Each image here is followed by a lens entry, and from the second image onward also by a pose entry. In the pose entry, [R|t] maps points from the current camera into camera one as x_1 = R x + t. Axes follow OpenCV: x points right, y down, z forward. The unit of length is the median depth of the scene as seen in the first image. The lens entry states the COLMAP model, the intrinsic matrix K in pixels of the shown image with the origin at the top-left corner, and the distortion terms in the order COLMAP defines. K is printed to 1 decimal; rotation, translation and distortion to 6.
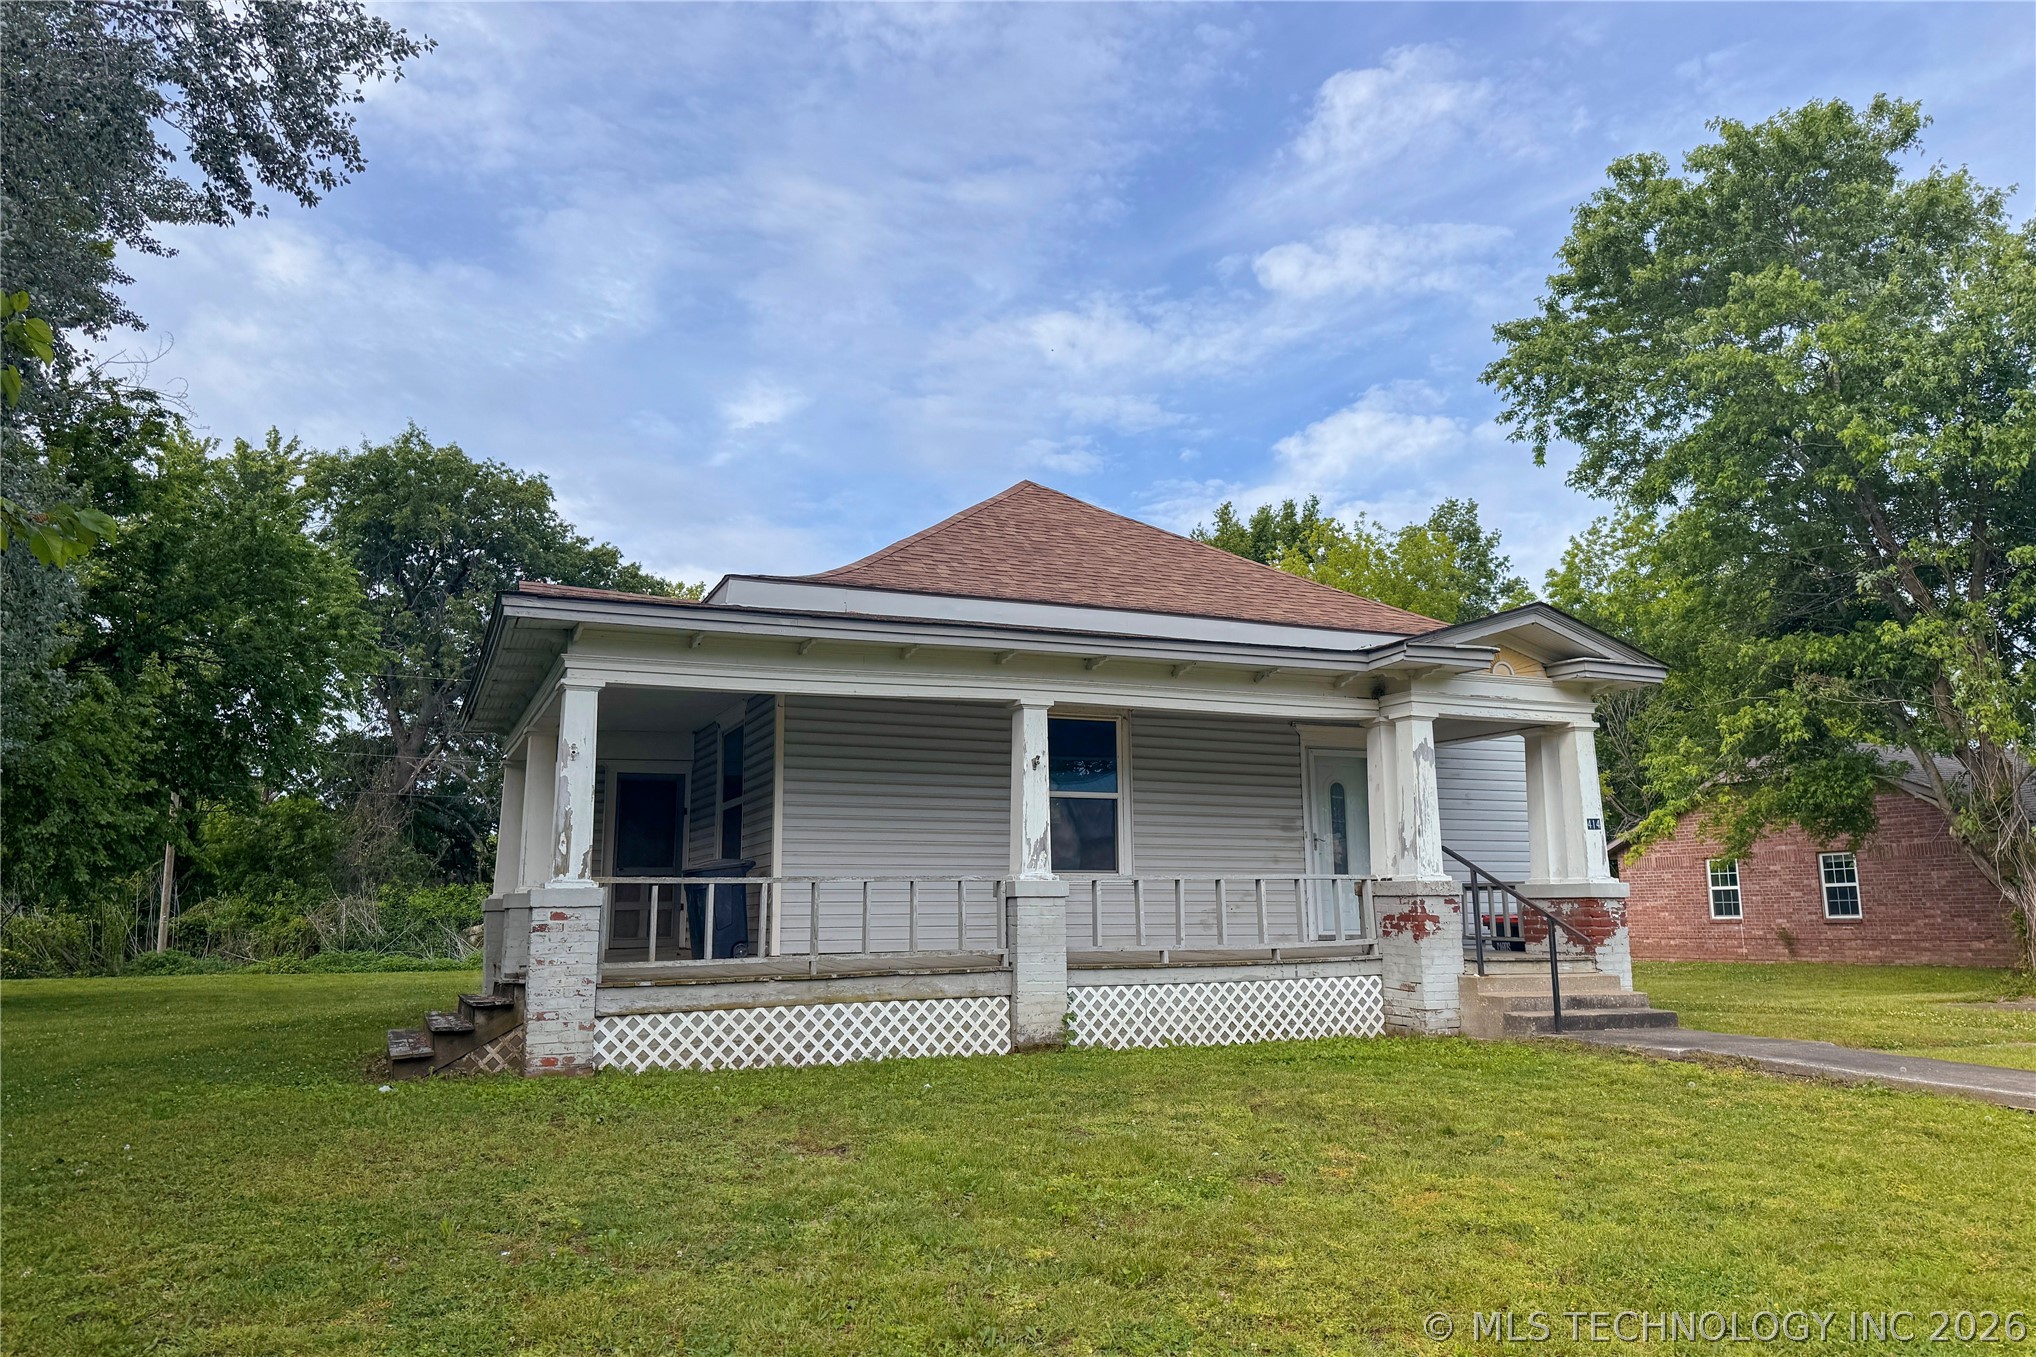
lens RADIAL K [[1339.2, 0, 1056.6], [0, 1339.2, 676.2], [0, 0, 1]] dist [0.173573, -0.206489]
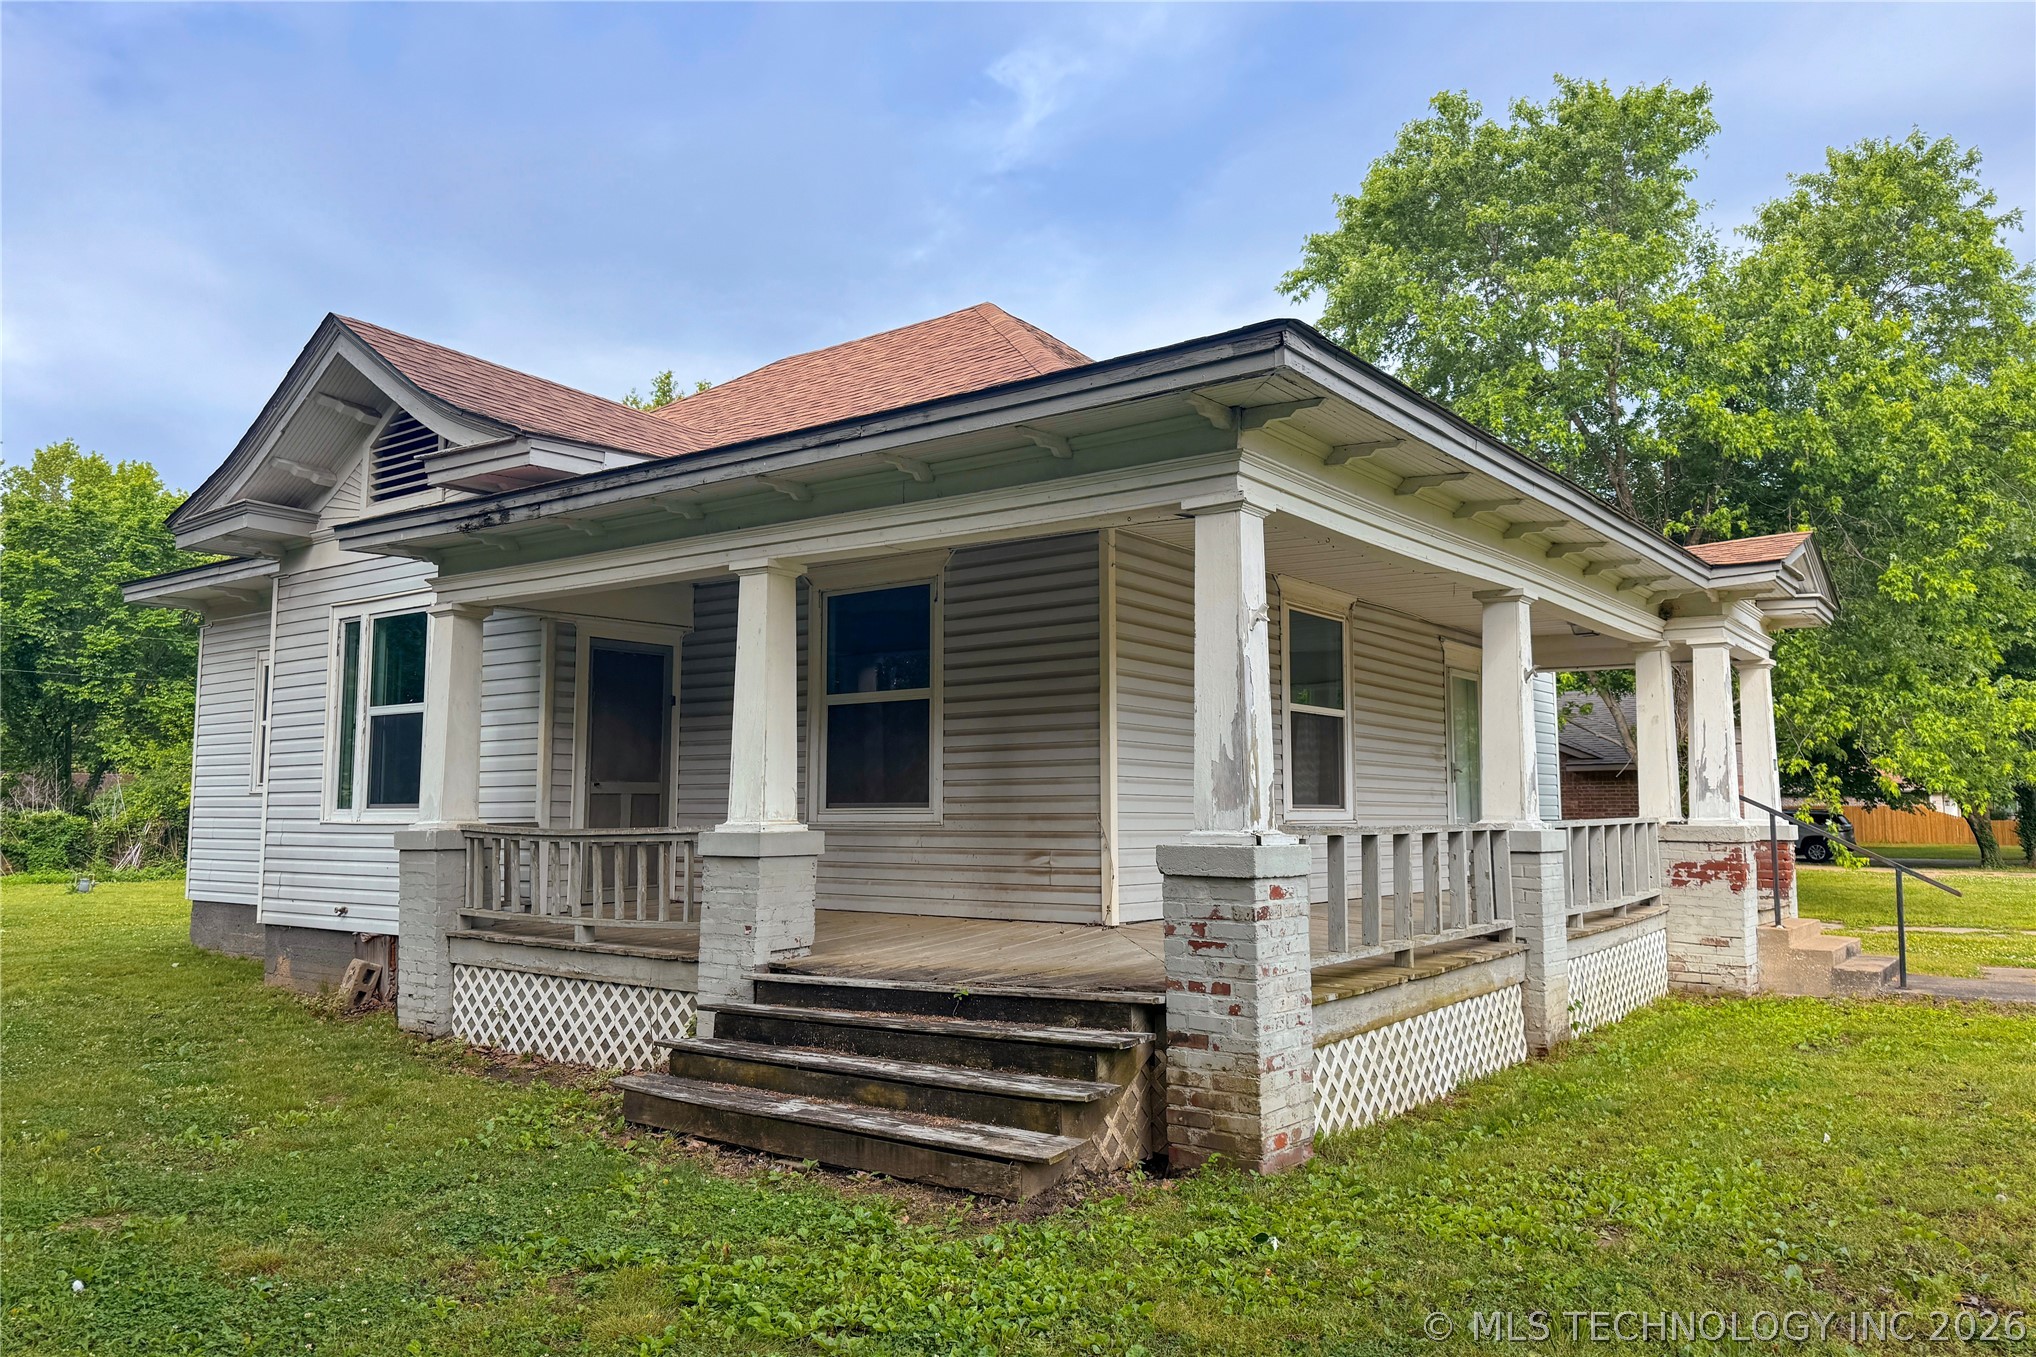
lens RADIAL K [[1339.2, 0, 1056.6], [0, 1339.2, 676.2], [0, 0, 1]] dist [0.173573, -0.206489]
pose [[0.866807, 0.057570, 0.495309, -0.619125], [-0.092747, 0.994594, 0.046708, 0.053898], [-0.489942, -0.086425, 0.867460, 0.461692]]
